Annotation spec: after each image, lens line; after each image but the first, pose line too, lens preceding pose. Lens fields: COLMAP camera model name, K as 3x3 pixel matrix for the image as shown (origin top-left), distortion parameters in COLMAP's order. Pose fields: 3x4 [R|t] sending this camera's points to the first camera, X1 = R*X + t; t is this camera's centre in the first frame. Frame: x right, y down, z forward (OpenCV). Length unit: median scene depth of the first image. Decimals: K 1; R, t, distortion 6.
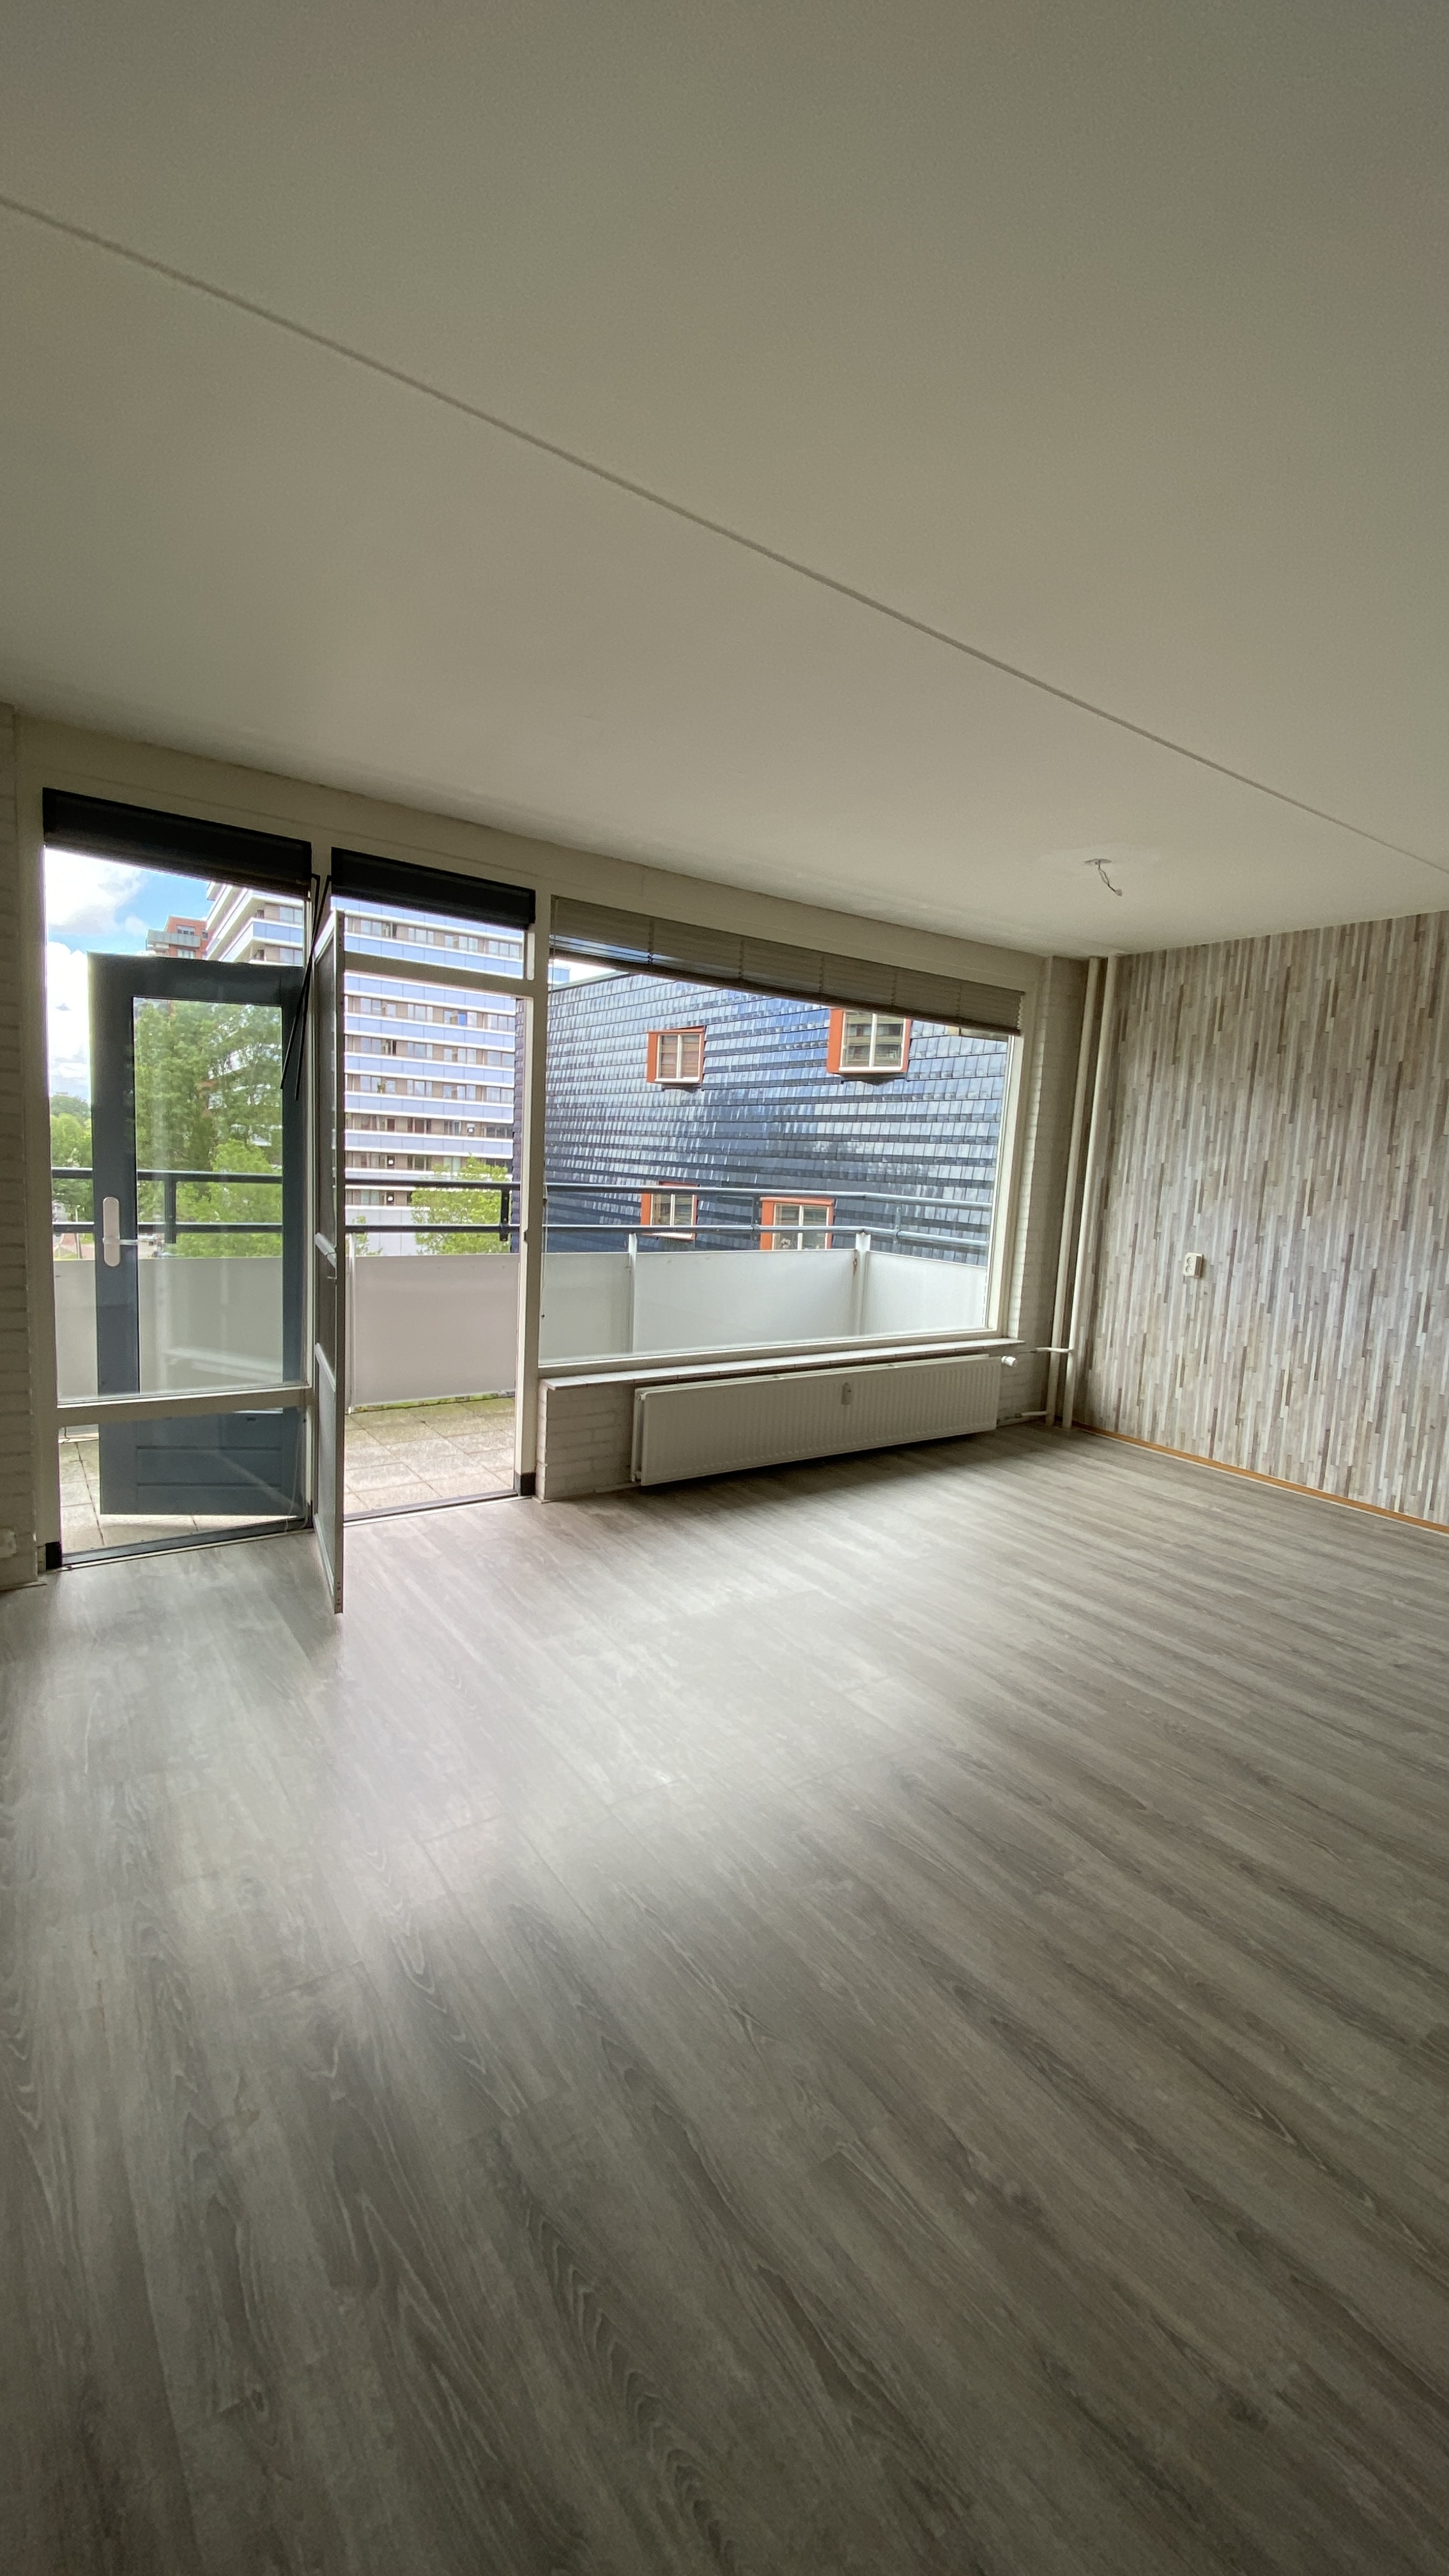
lens RADIAL K [[1061.9, 0, 724.5], [0, 1061.9, 1288.0], [0, 0, 1]] dist [-0.030207, -0.000223]
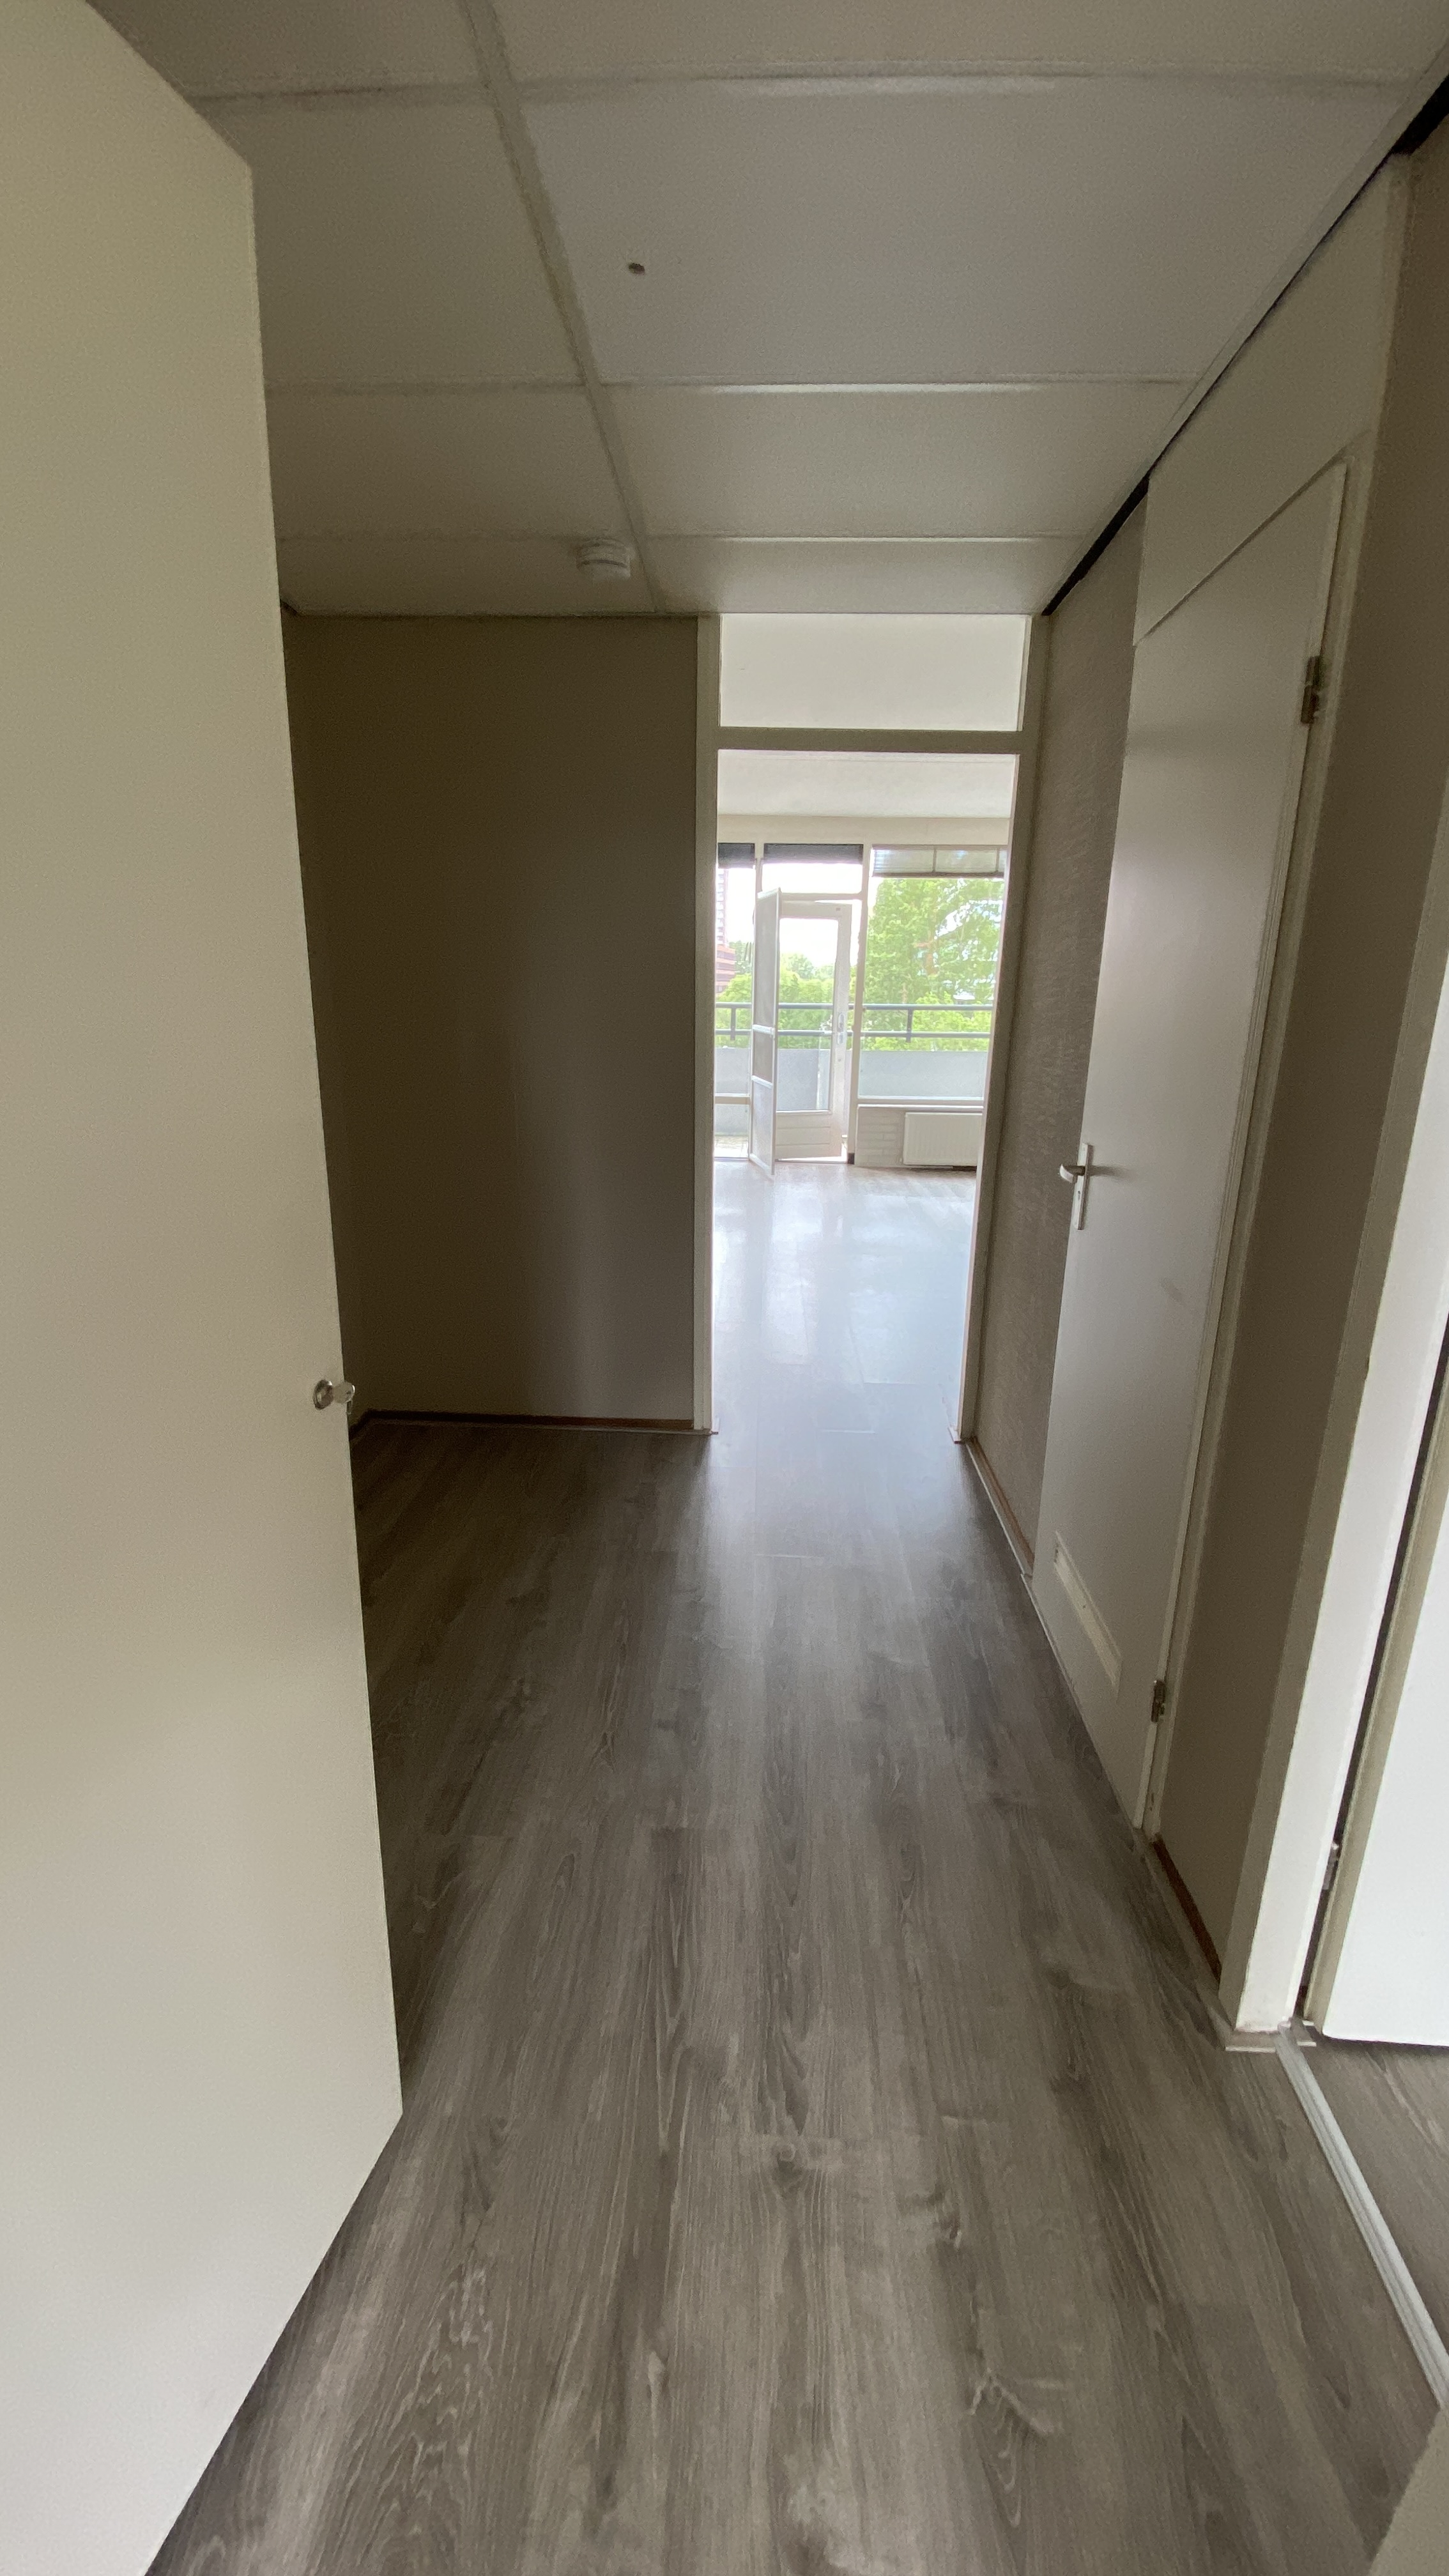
lens RADIAL K [[1061.9, 0, 724.5], [0, 1061.9, 1288.0], [0, 0, 1]] dist [-0.030207, -0.000223]
pose [[0.785036, 0.129865, -0.605684, 0.845739], [-0.047929, 0.987580, 0.149625, 0.136831], [0.617593, -0.088431, 0.781511, -0.699314]]
